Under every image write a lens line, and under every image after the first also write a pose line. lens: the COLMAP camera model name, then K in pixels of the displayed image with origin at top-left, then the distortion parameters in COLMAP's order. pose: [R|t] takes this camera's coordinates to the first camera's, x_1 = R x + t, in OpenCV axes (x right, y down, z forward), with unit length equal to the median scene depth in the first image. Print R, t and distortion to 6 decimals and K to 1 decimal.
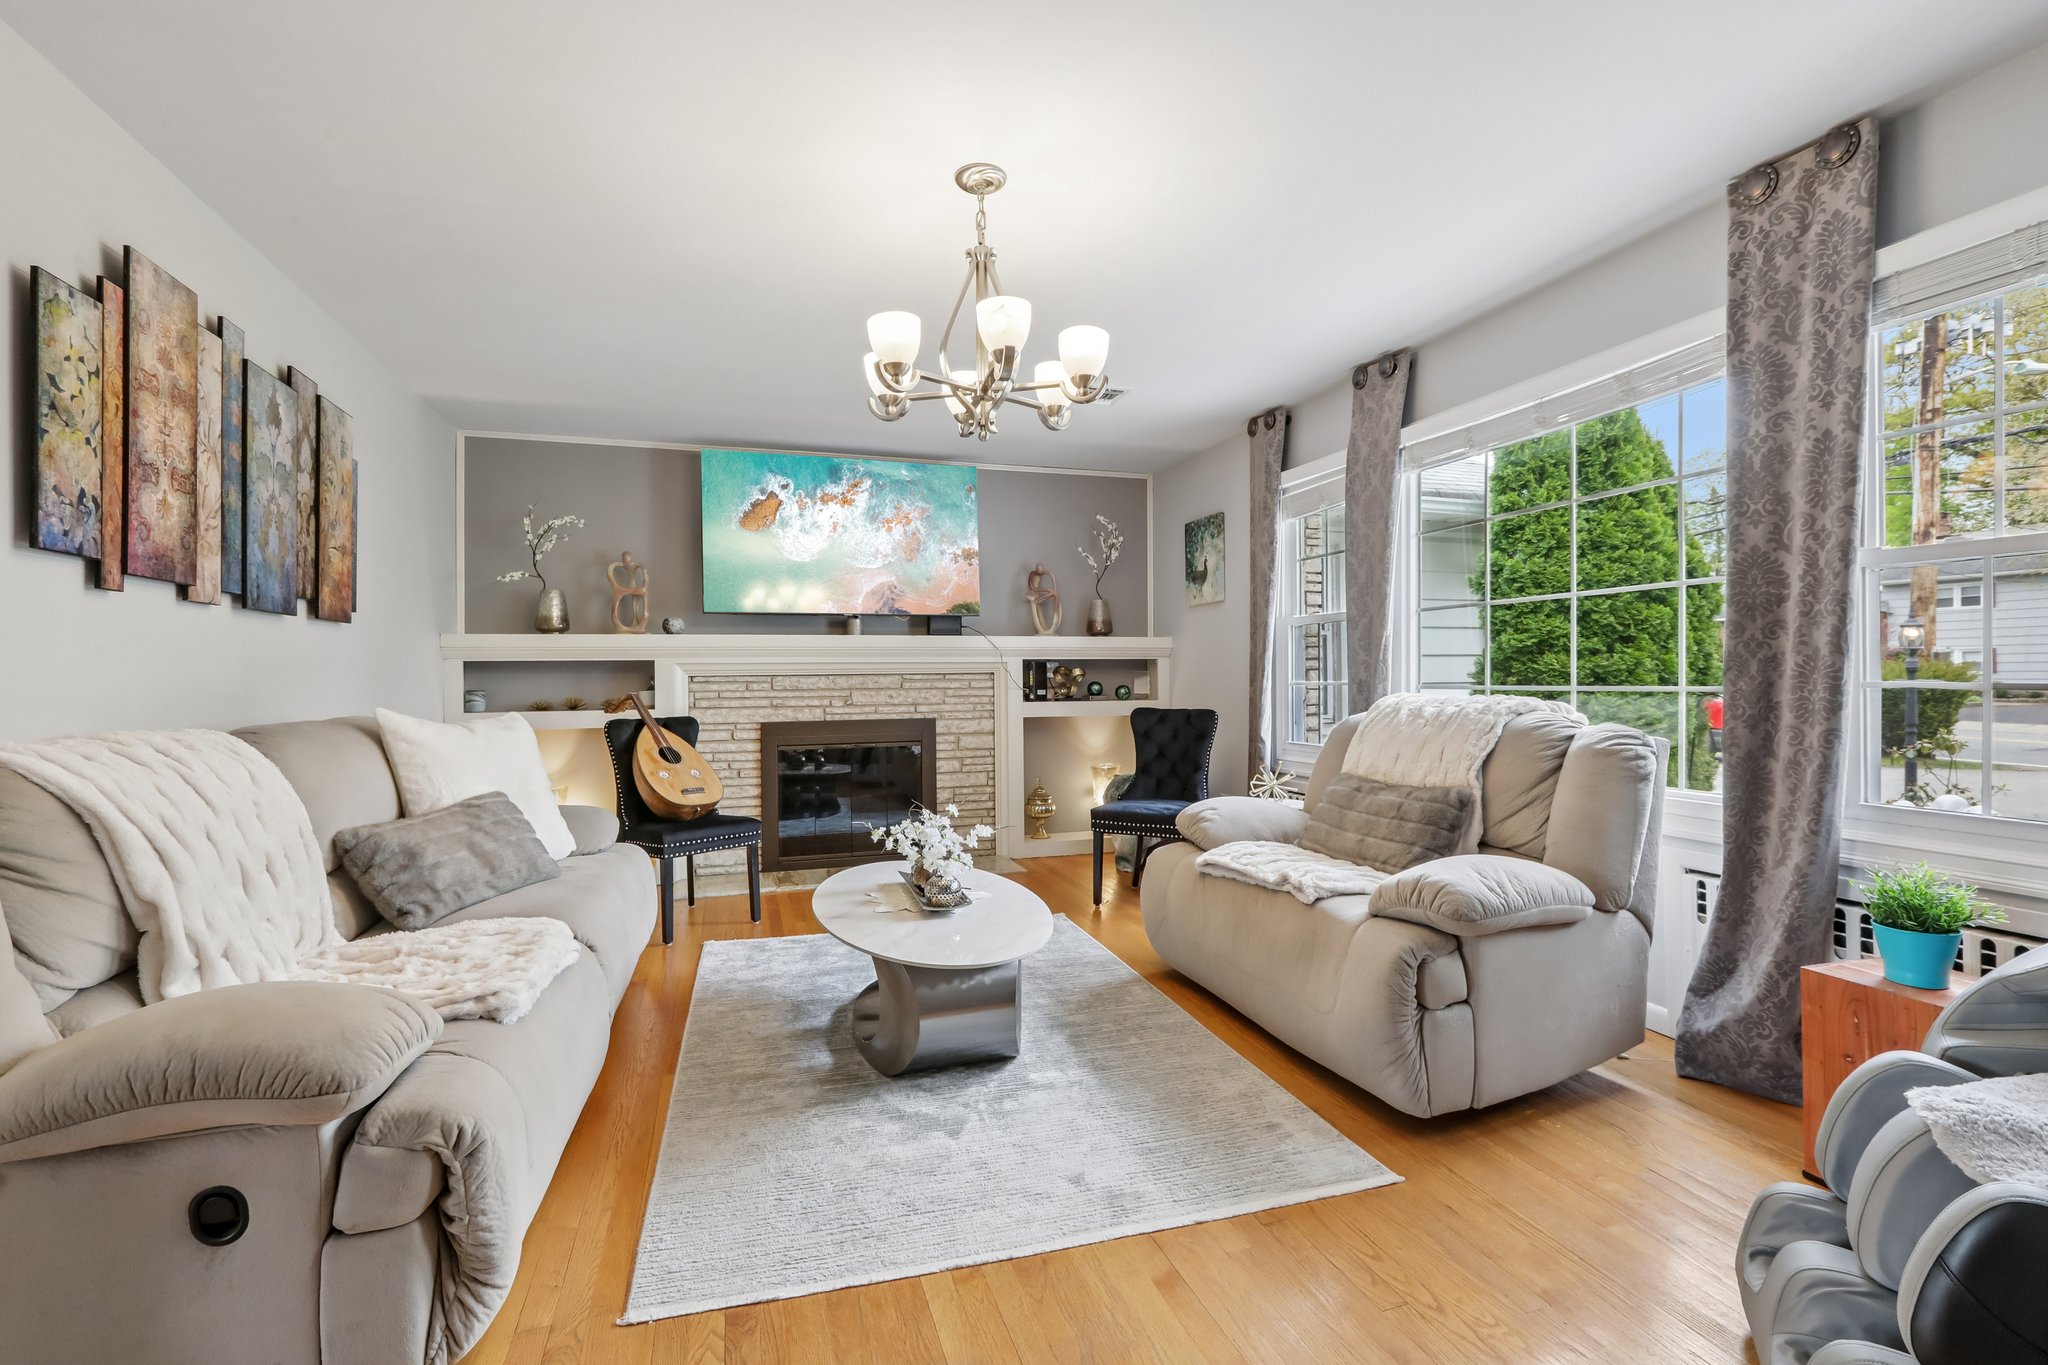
lens RADIAL K [[918.5, 0, 1017.1], [0, 918.5, 675.8], [0, 0, 1]] dist [0.000385, 0.000256]
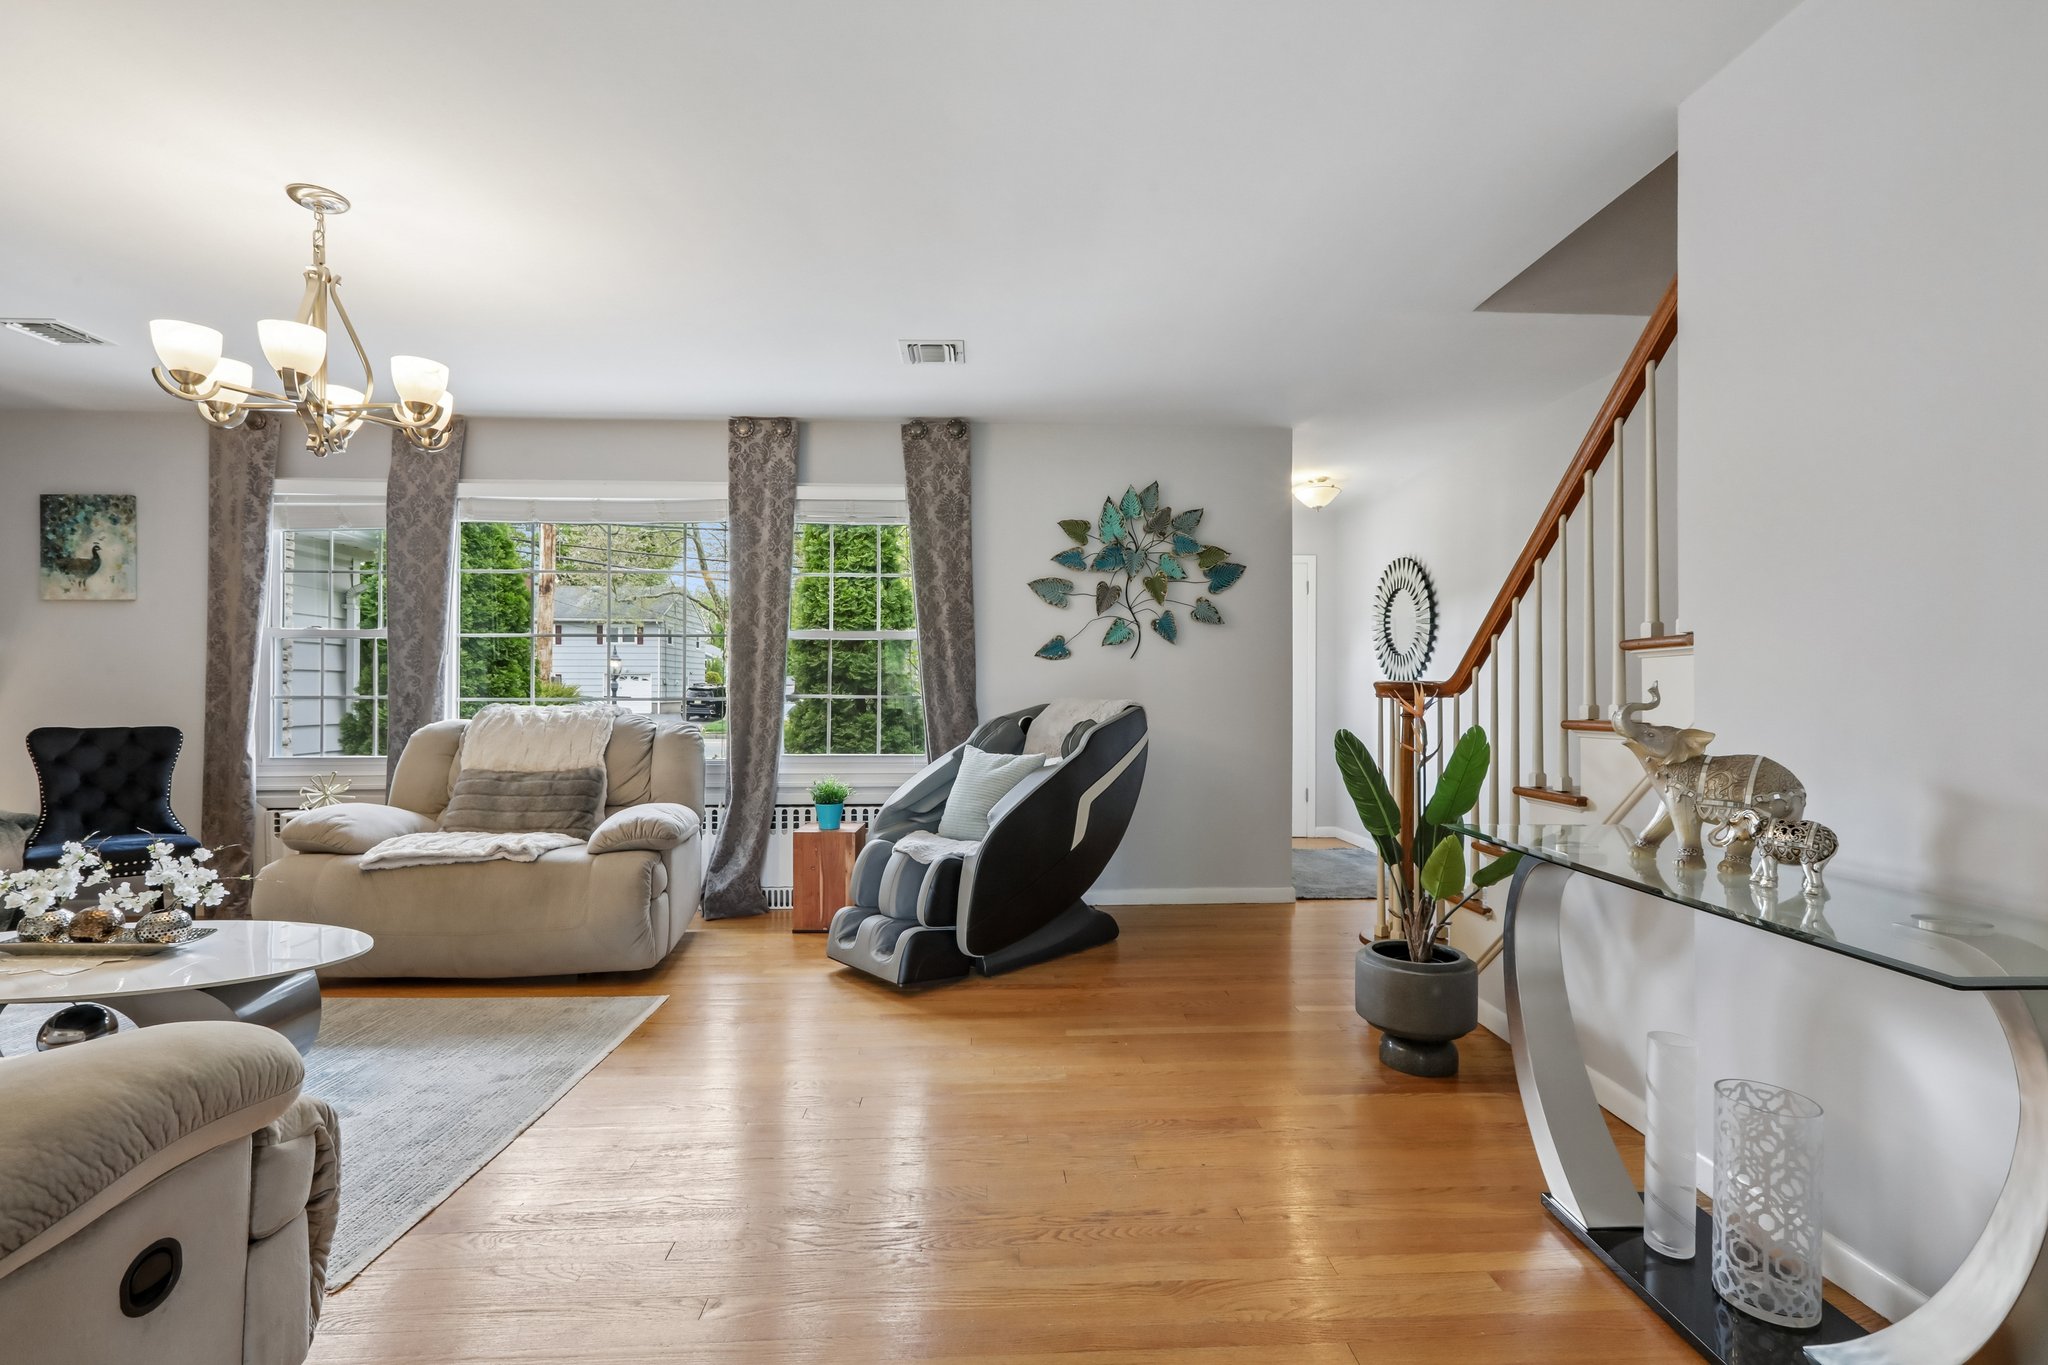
lens RADIAL K [[918.5, 0, 1020.0], [0, 918.5, 695.5], [0, 0, 1]] dist [0.000385, 0.000256]
pose [[0.262680, 0.004214, 0.964874, -0.708487], [-0.004668, 0.999984, -0.003097, 0.009832], [-0.964872, -0.003691, 0.262695, -0.022728]]
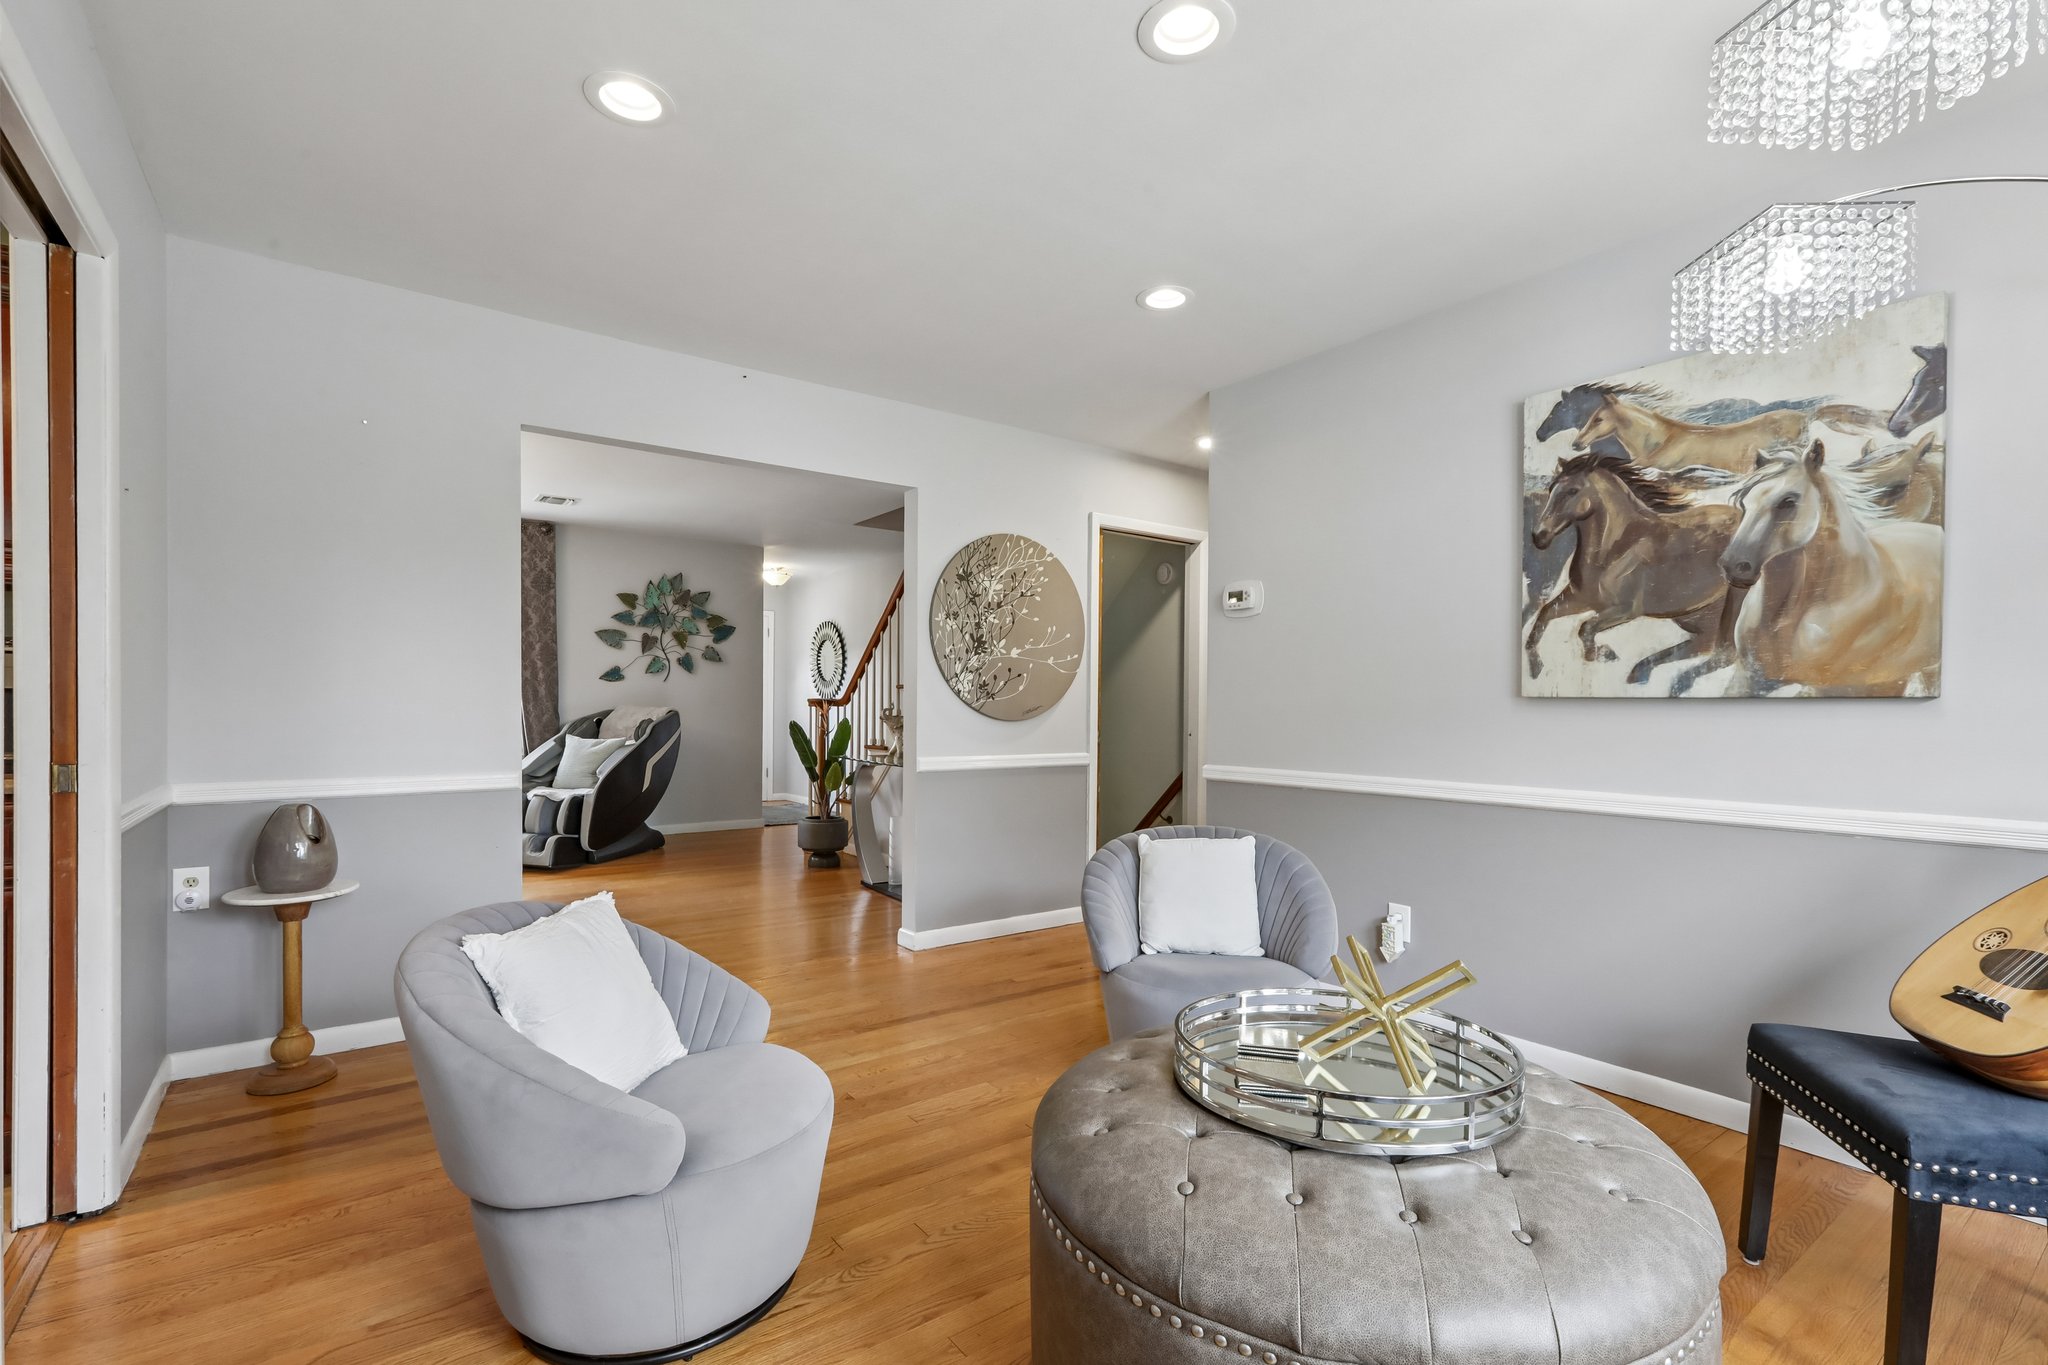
lens RADIAL K [[918.5, 0, 1011.3], [0, 918.5, 712.8], [0, 0, 1]] dist [0.000385, 0.000256]
pose [[-0.305867, -0.002633, 0.952070, -1.940228], [-0.007913, 0.999969, 0.000223, 0.018774], [-0.952041, -0.007465, -0.305879, 0.079002]]
